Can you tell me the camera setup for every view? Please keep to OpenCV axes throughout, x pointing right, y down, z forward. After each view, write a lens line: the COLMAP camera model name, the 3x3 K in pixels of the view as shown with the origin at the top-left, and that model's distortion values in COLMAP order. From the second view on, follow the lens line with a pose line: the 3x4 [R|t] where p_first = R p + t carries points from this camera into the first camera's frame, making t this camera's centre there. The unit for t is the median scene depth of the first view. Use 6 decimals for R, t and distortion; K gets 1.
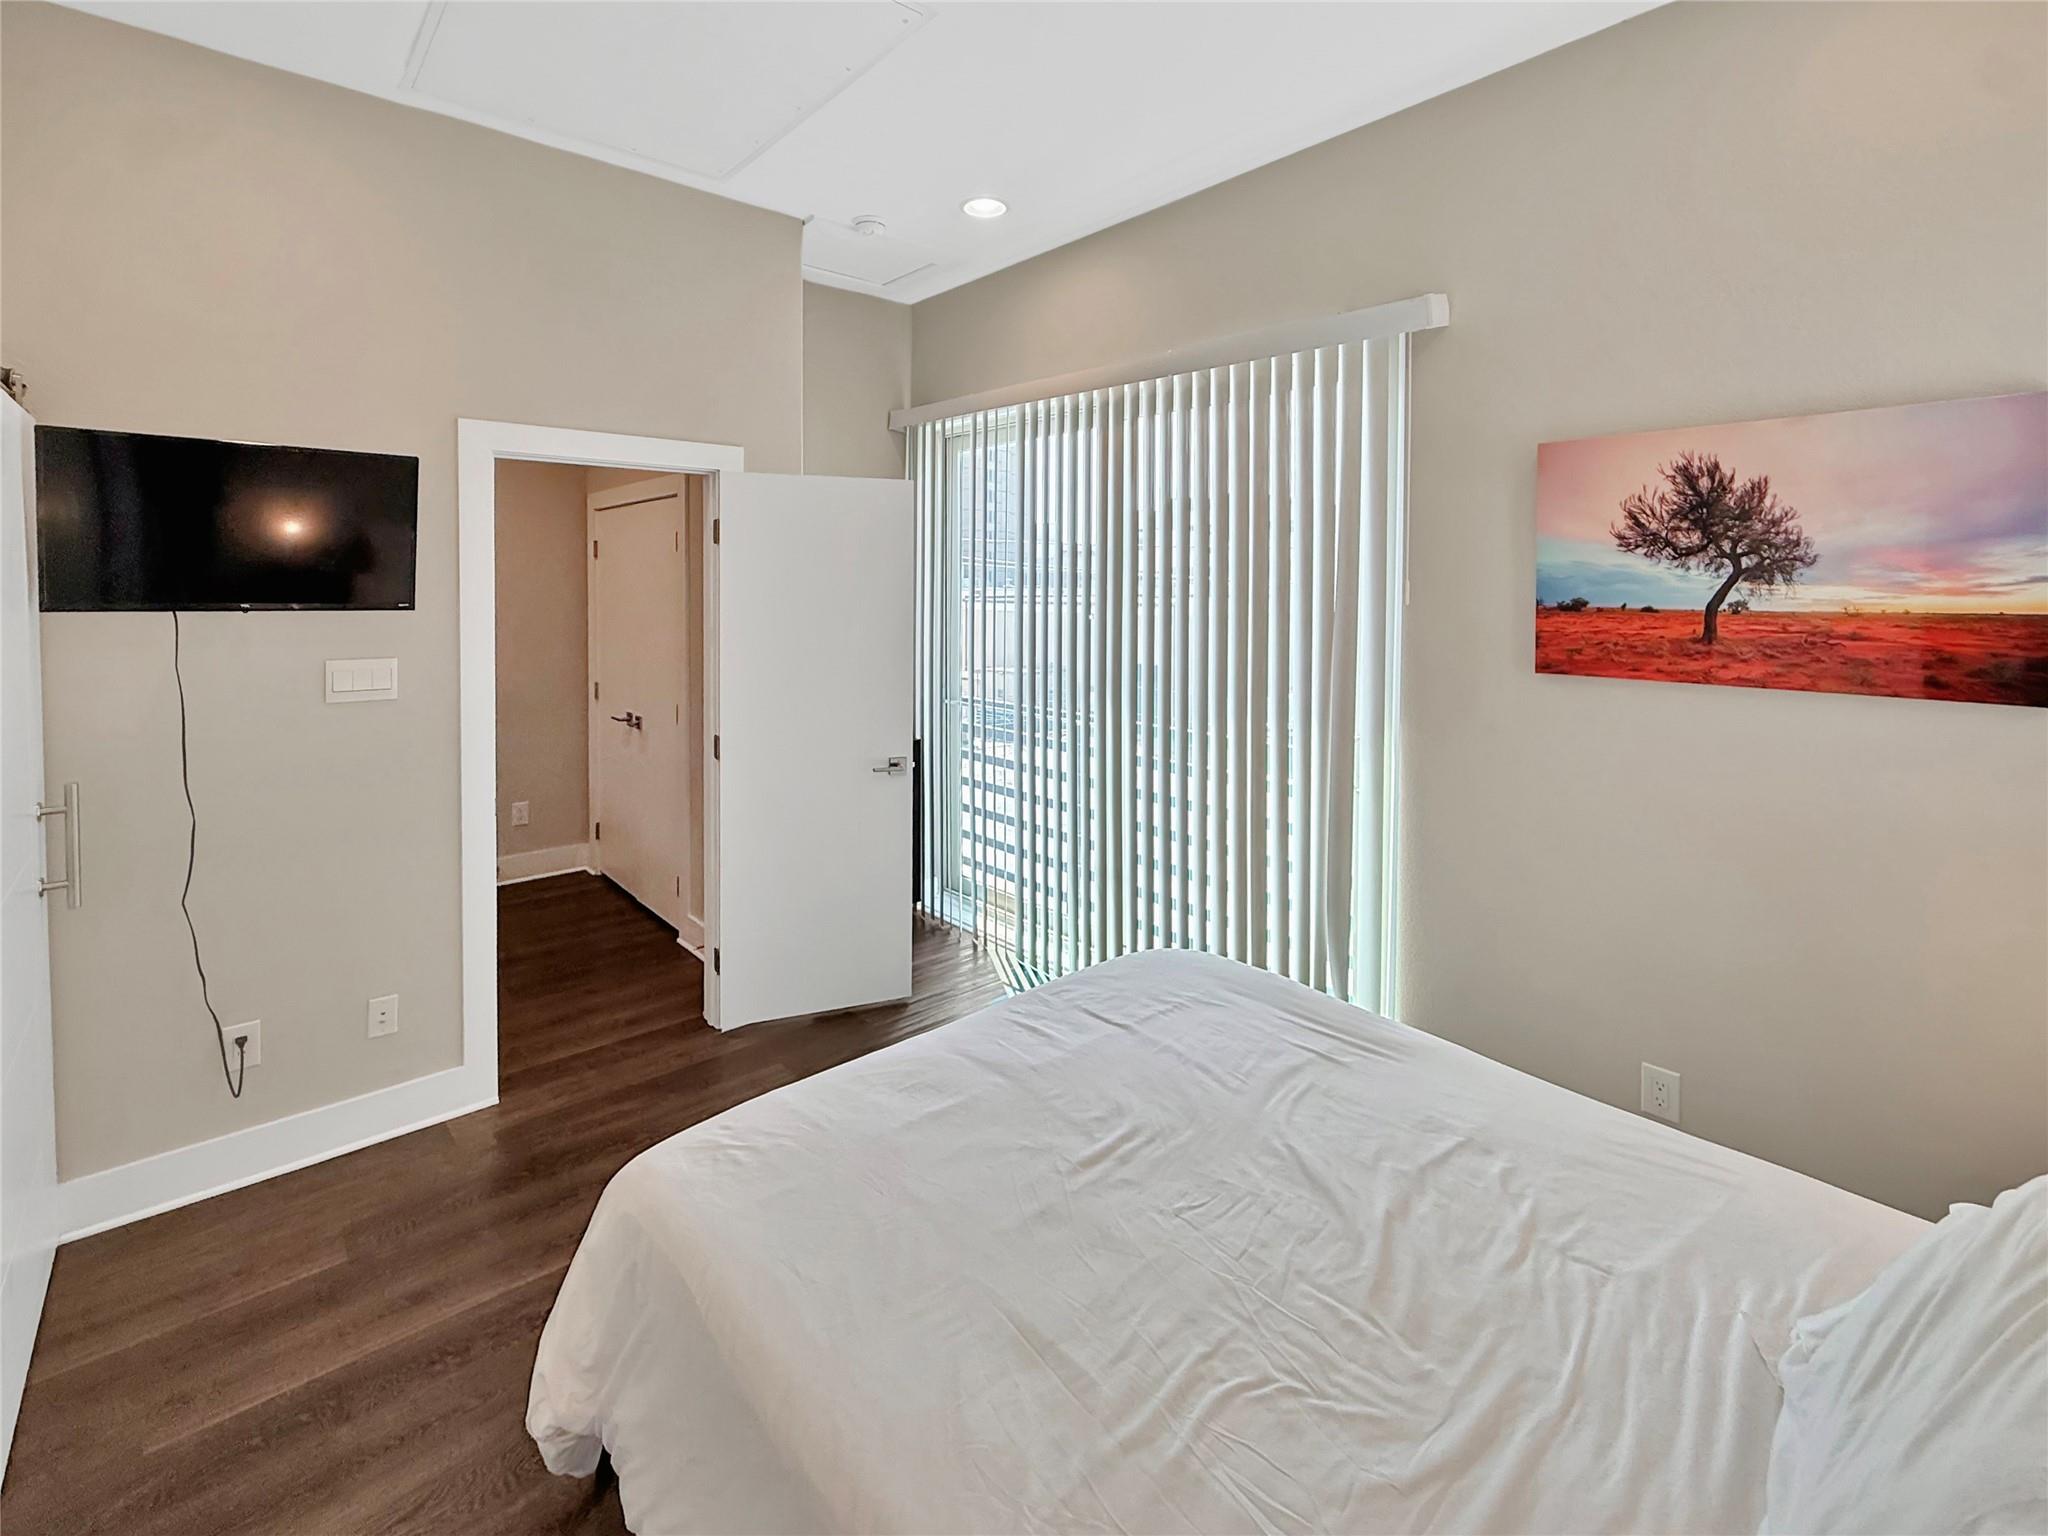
lens RADIAL K [[862.3, 0, 982.3], [0, 862.3, 763.5], [0, 0, 1]] dist [-0.001582, -0.000283]
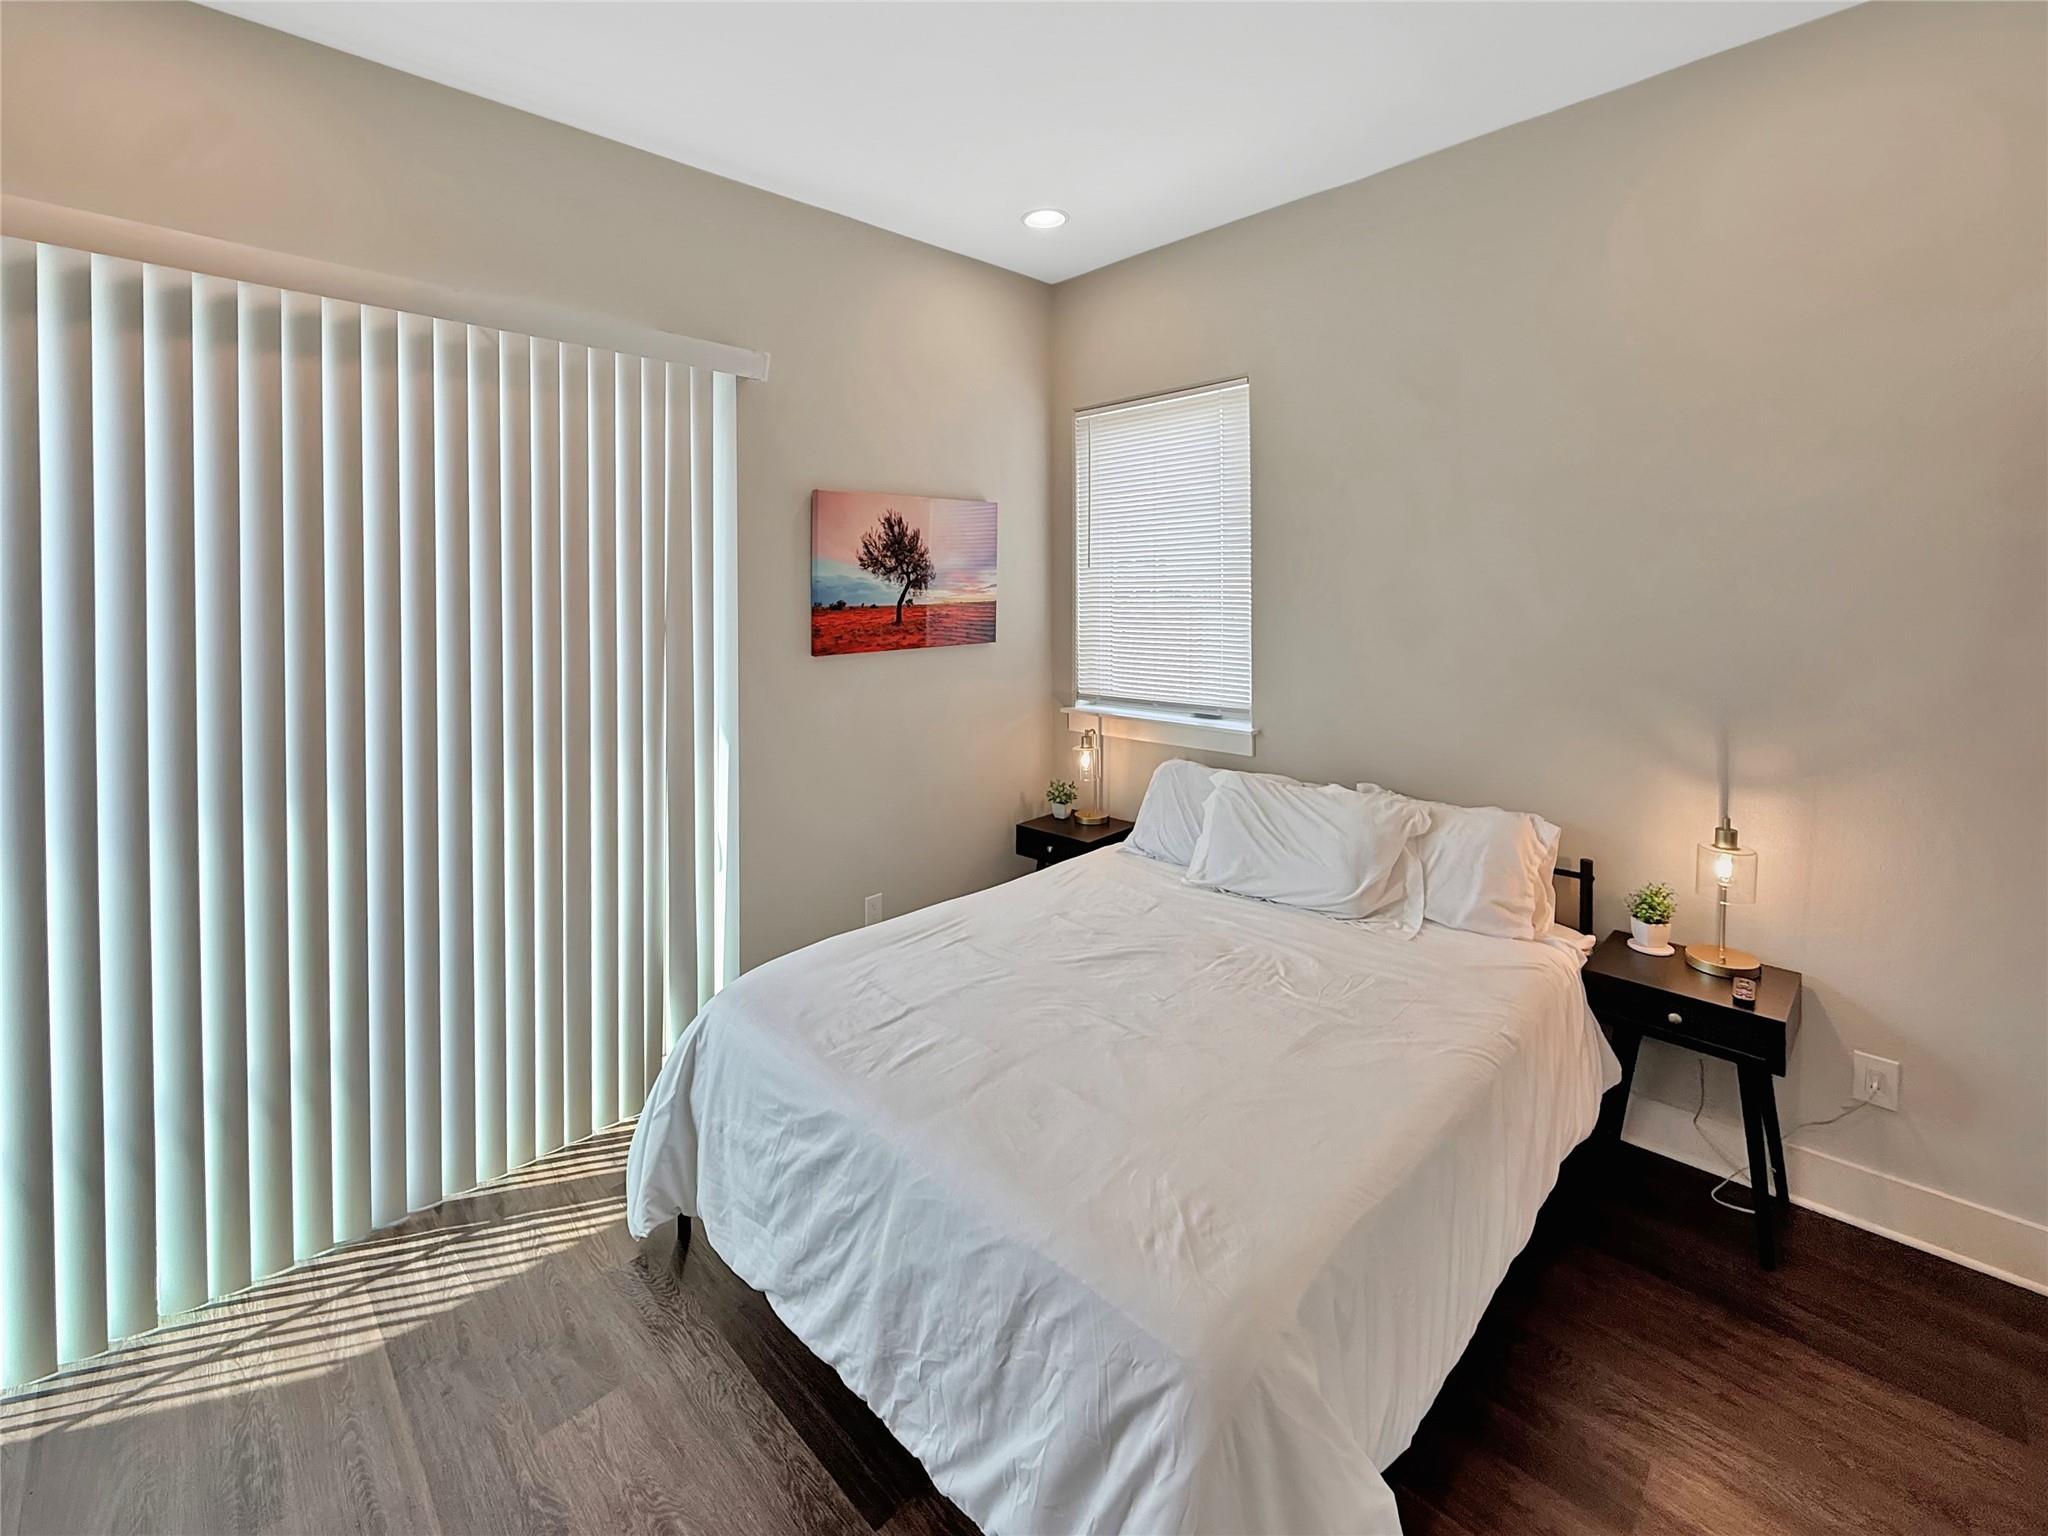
lens RADIAL K [[862.3, 0, 982.3], [0, 862.3, 763.5], [0, 0, 1]] dist [-0.001582, -0.000283]
pose [[-0.036021, -0.202974, 0.978521, -0.865702], [0.220037, 0.953517, 0.205887, -0.194102], [-0.974826, 0.222727, 0.010315, 0.892458]]
